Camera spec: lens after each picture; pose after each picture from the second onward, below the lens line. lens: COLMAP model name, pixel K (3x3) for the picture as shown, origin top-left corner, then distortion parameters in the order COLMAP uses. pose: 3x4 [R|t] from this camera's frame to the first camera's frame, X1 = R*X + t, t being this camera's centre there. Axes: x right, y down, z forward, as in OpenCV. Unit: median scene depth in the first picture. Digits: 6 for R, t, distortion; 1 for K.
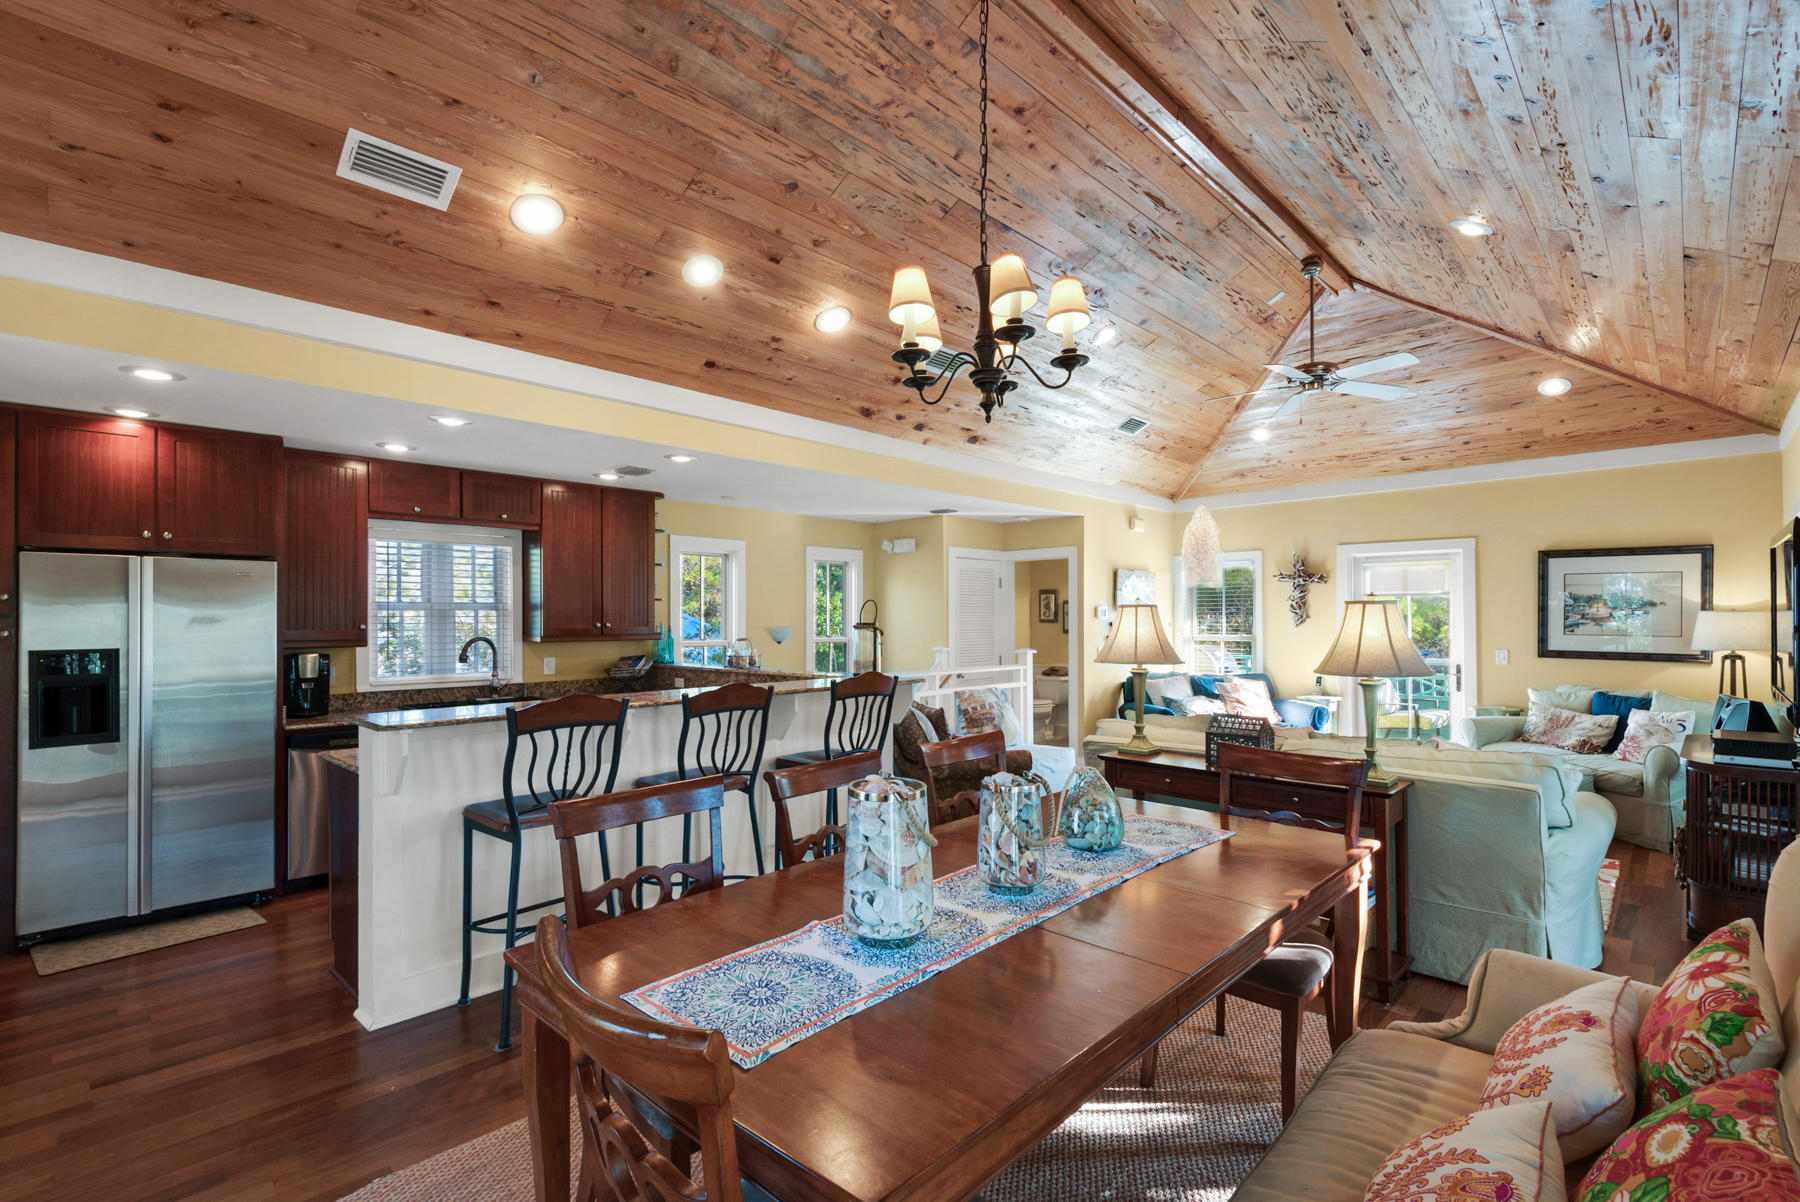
lens RADIAL K [[823.8, 0, 888.7], [0, 823.8, 611.0], [0, 0, 1]] dist [0.016527, -0.009496]
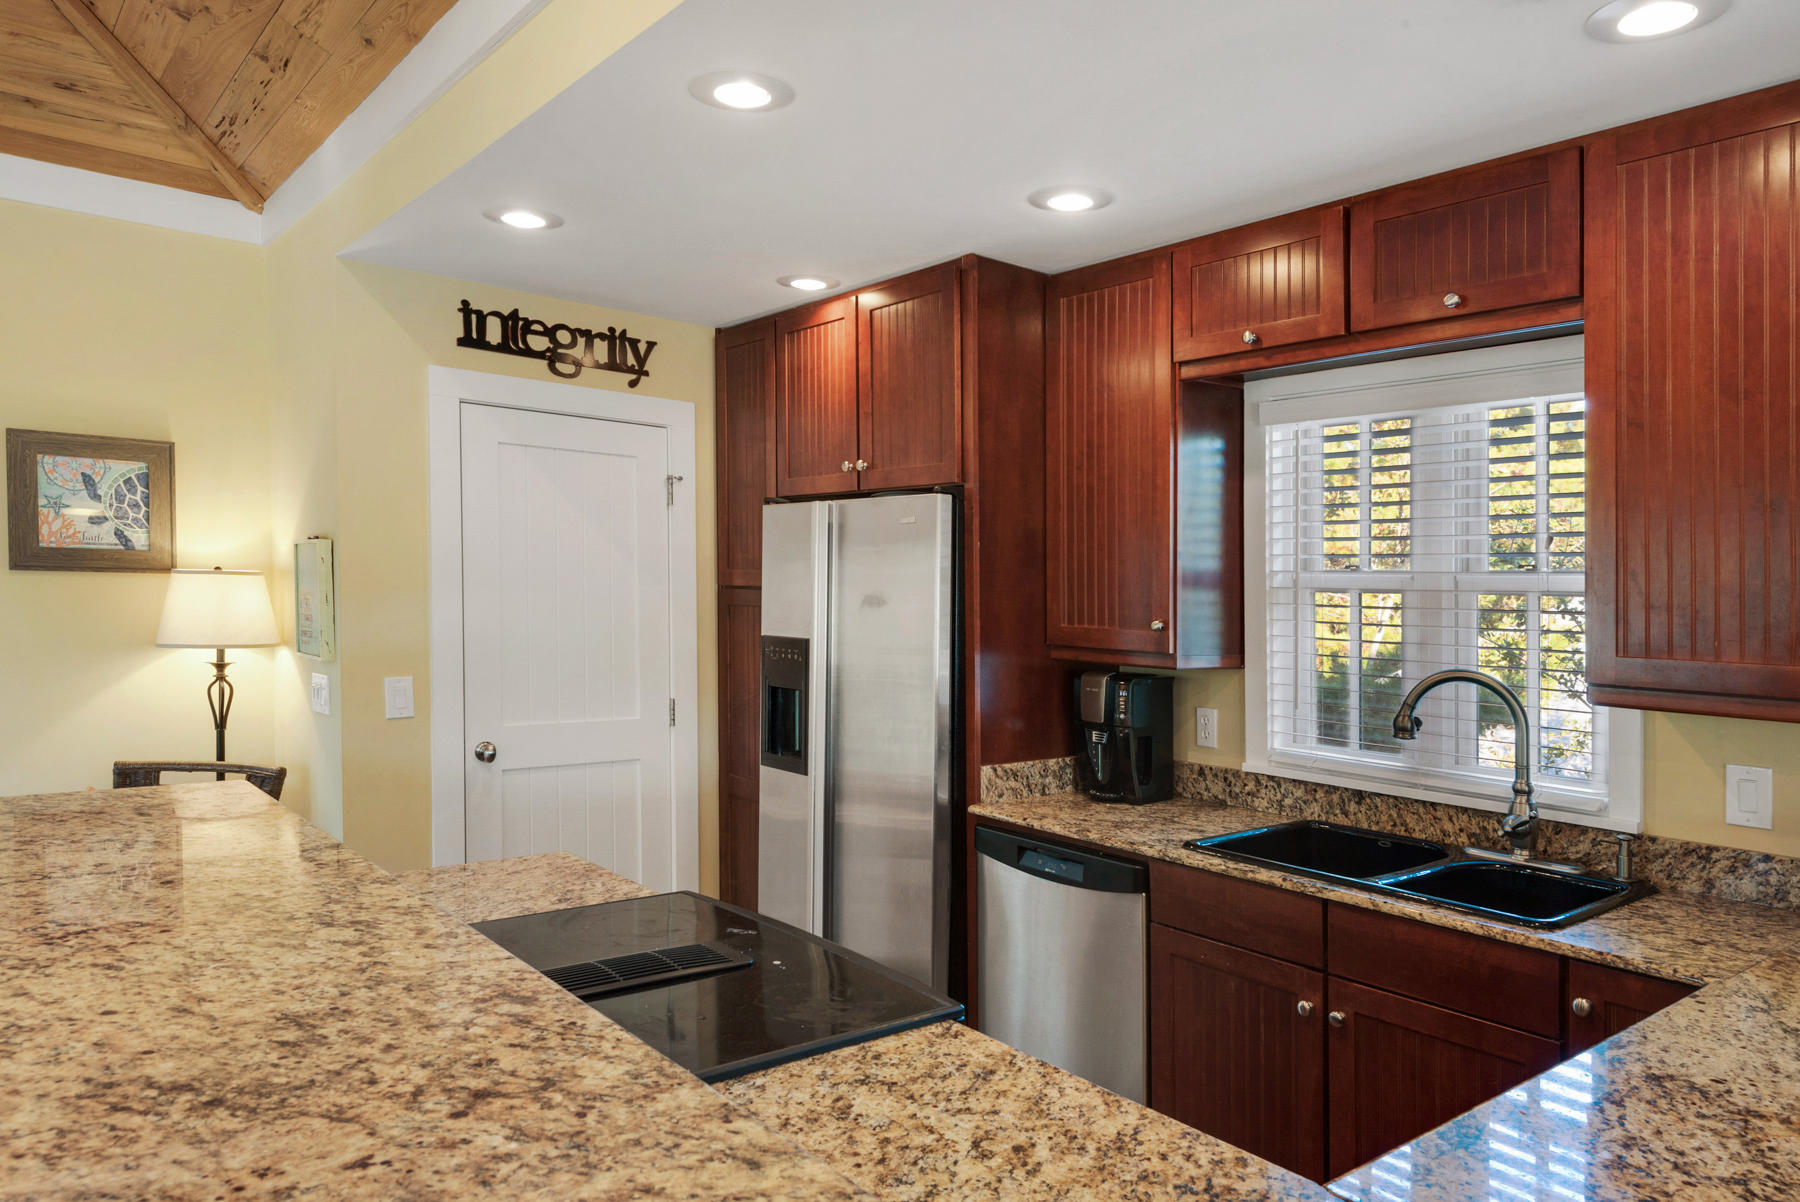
lens RADIAL K [[1185.8, 0, 900.8], [0, 1185.8, 615.3], [0, 0, 1]] dist [0.036541, -0.000653]
pose [[-0.108542, 0.021268, -0.993864, 0.014911], [-0.011463, 0.999678, 0.022644, 0.001157], [0.994026, 0.013851, -0.108263, 0.754998]]
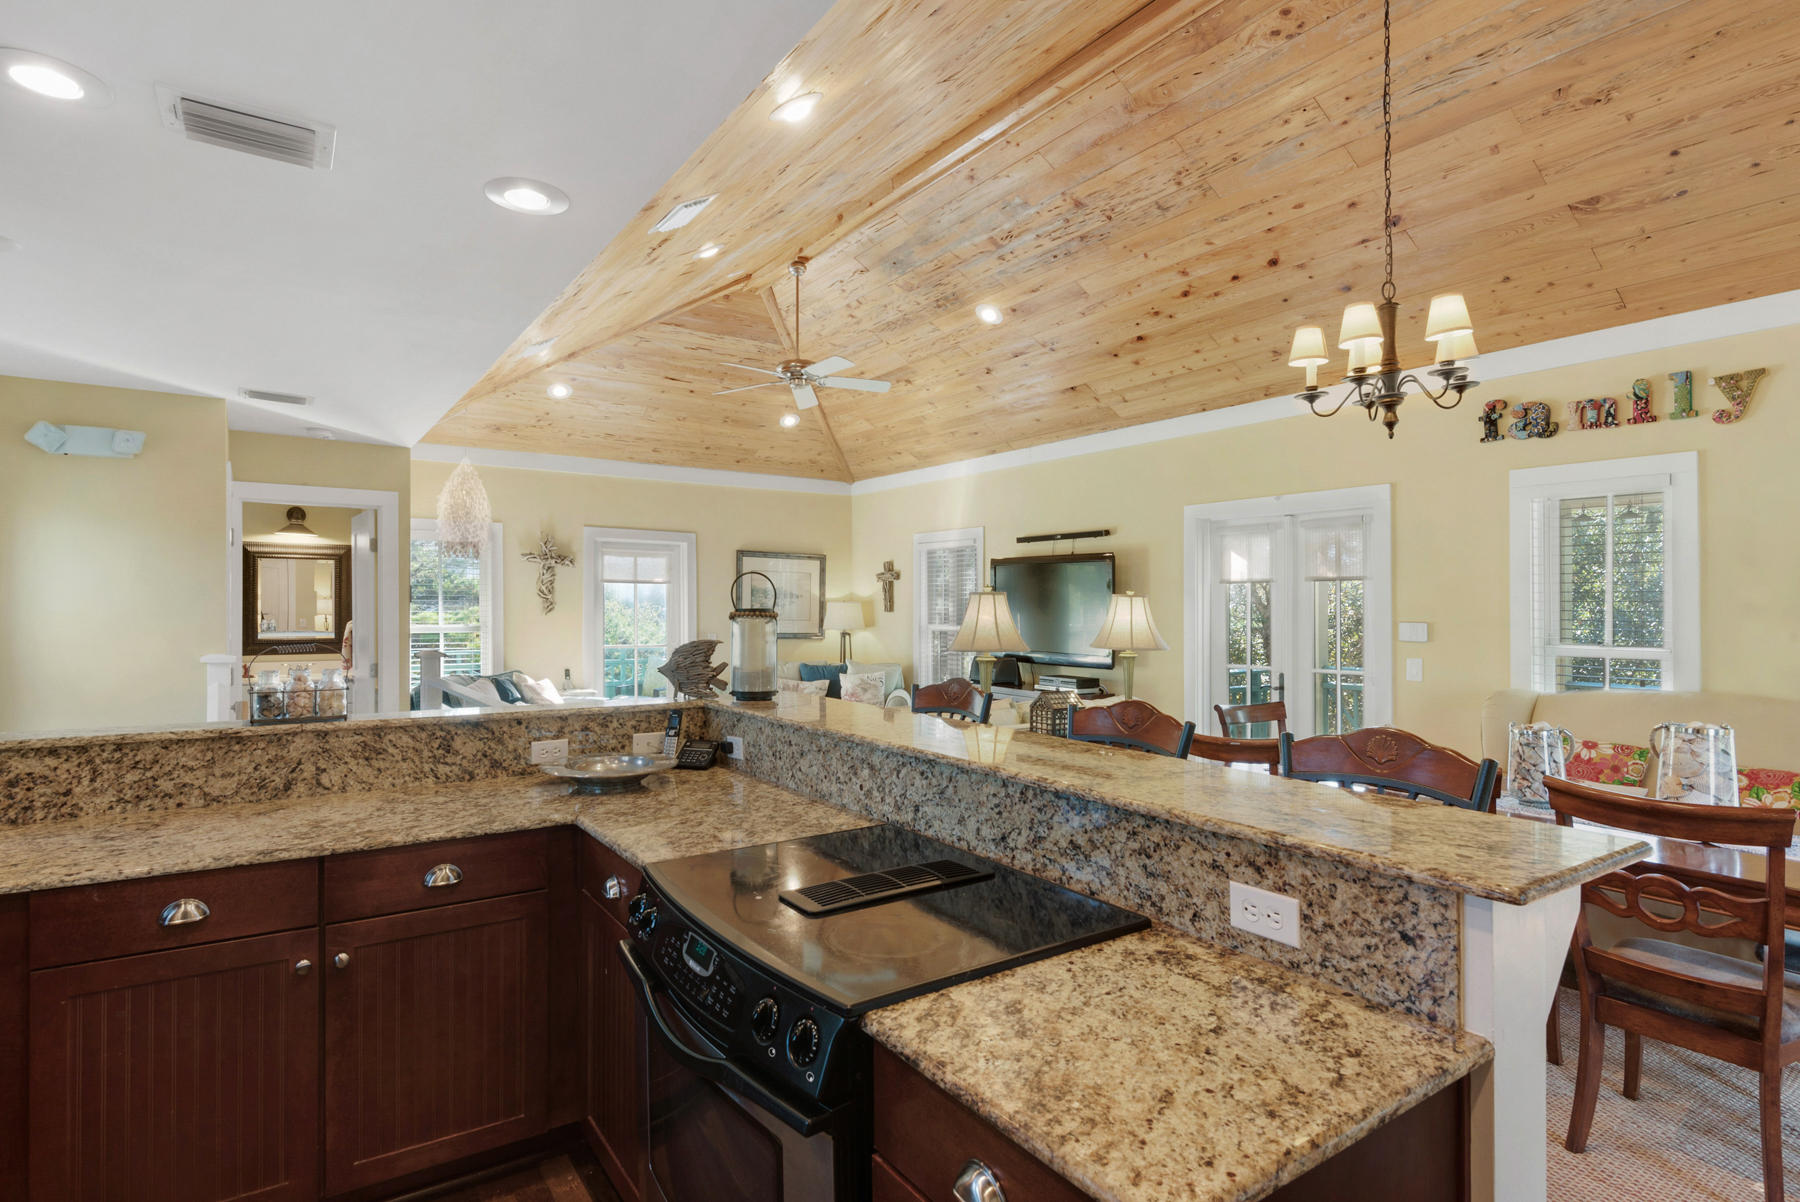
lens RADIAL K [[924.5, 0, 890.4], [0, 924.5, 607.3], [0, 0, 1]] dist [0.010490, -0.013150]
pose [[0.178713, 0.004661, 0.983890, -0.546630], [-0.015322, 0.999881, -0.001954, 0.010812], [-0.983782, -0.014726, 0.178763, 0.605563]]
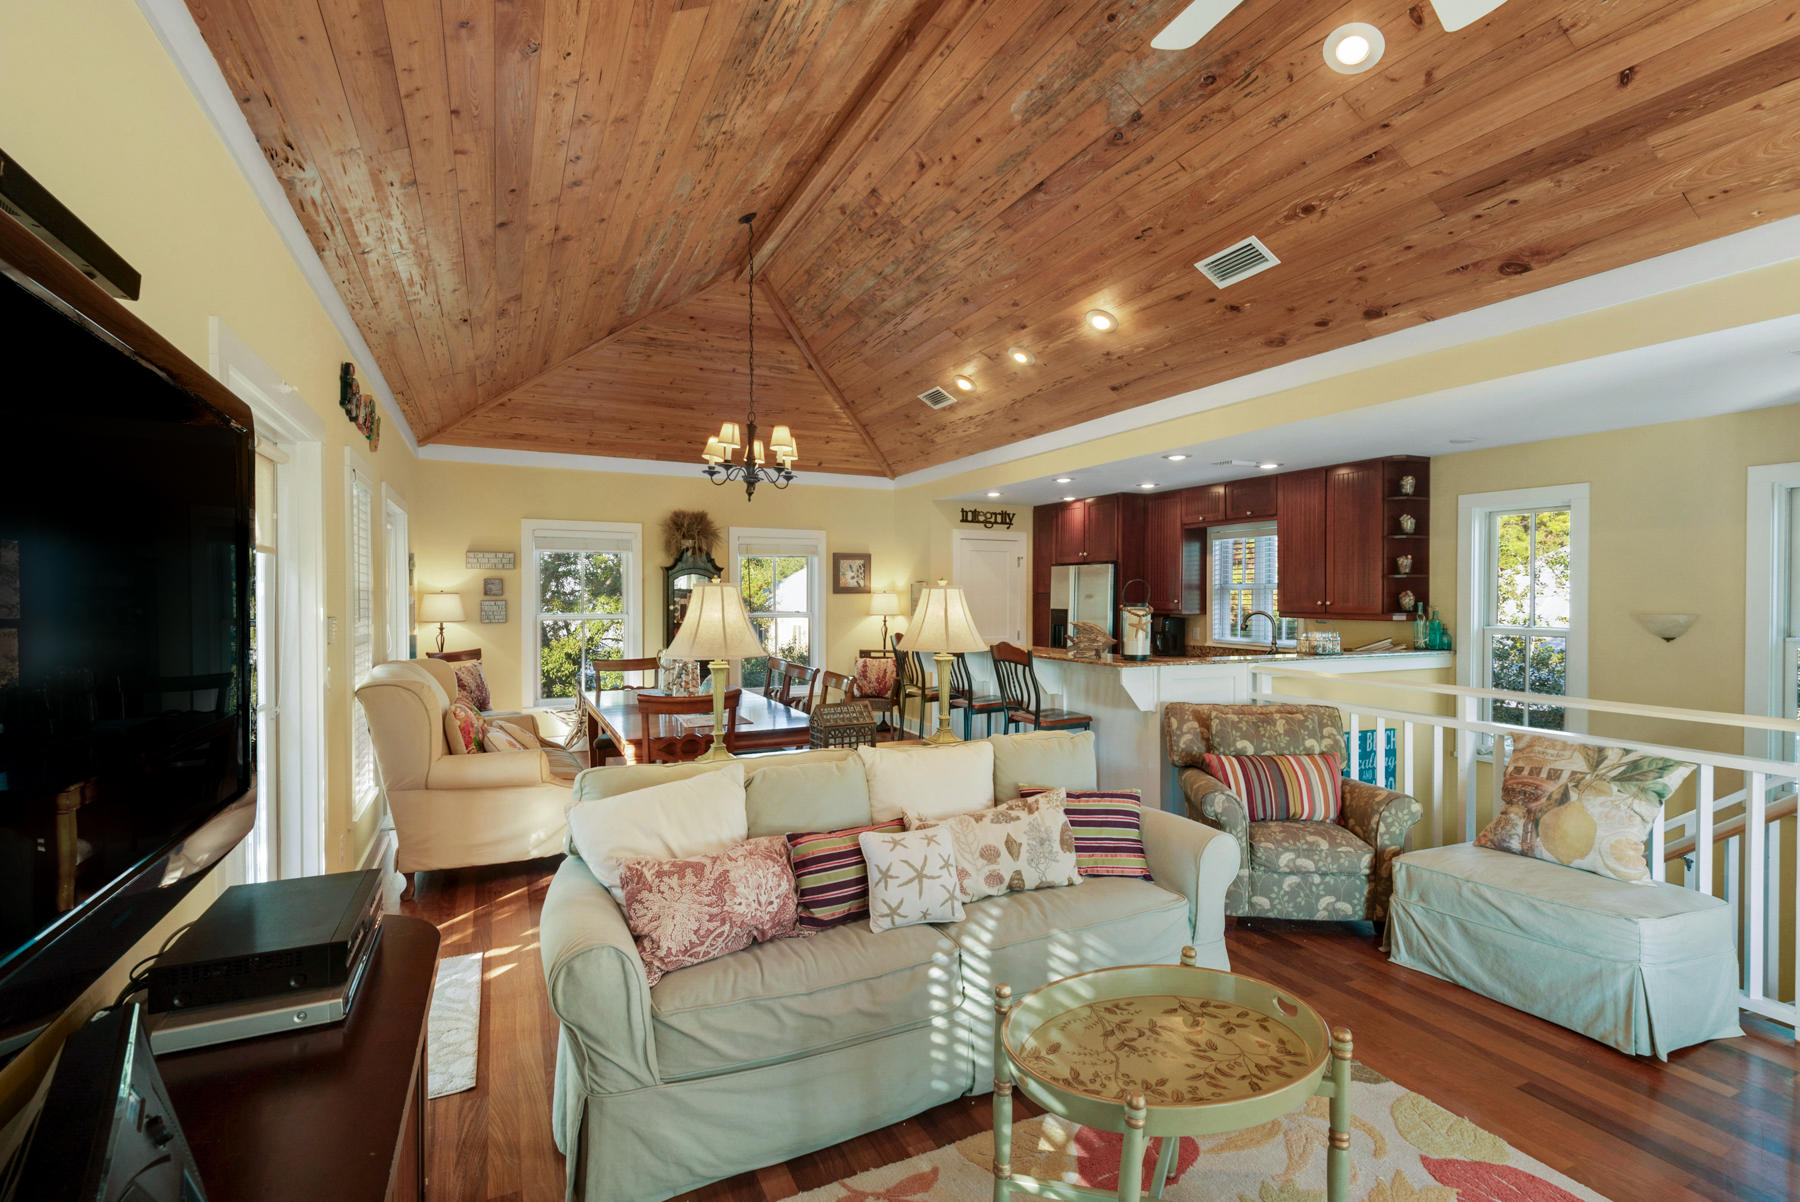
lens RADIAL K [[823.8, 0, 881.7], [0, 823.8, 599.5], [0, 0, 1]] dist [0.016527, -0.009496]
pose [[-0.350310, 0.008176, -0.936598, 0.781843], [0.010811, 0.999931, 0.004685, 0.001657], [0.936571, -0.008484, -0.350374, 0.826664]]
